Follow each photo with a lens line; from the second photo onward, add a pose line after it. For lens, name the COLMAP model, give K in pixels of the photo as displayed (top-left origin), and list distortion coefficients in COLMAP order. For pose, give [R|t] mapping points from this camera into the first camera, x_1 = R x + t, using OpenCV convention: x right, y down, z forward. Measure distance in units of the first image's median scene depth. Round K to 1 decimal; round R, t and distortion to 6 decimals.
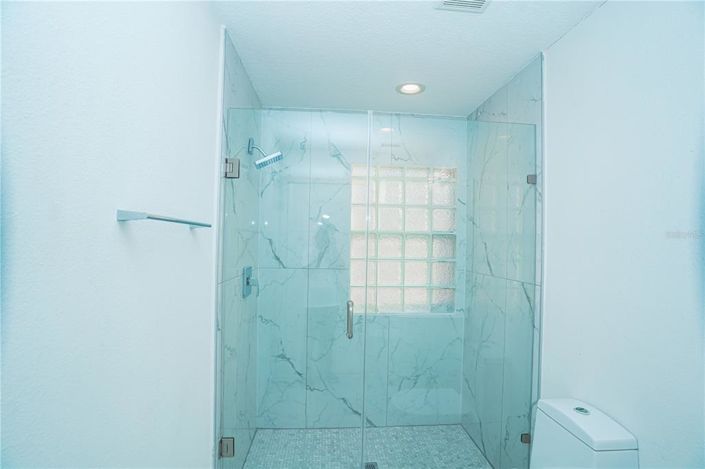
lens RADIAL K [[343.8, 0, 353.8], [0, 343.8, 237.8], [0, 0, 1]] dist [-0.063713, 0.000359]
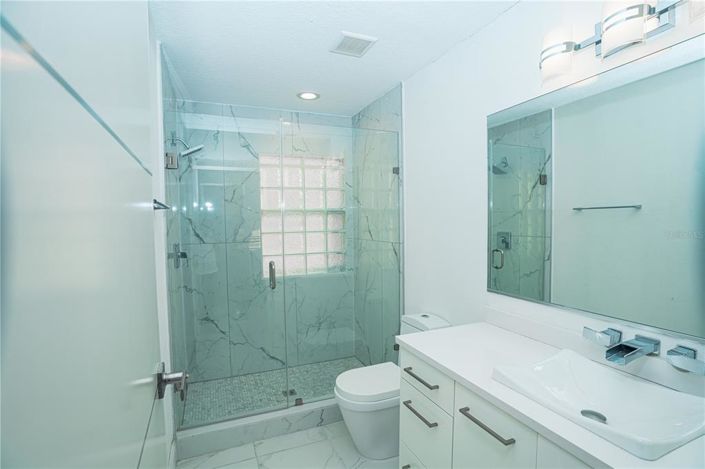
lens RADIAL K [[343.8, 0, 353.8], [0, 343.8, 237.8], [0, 0, 1]] dist [-0.063713, 0.000359]
pose [[0.948679, -0.048880, 0.312439, -0.079950], [0.029533, 0.997359, 0.066358, 0.007793], [-0.314857, -0.053725, 0.947617, -0.242054]]
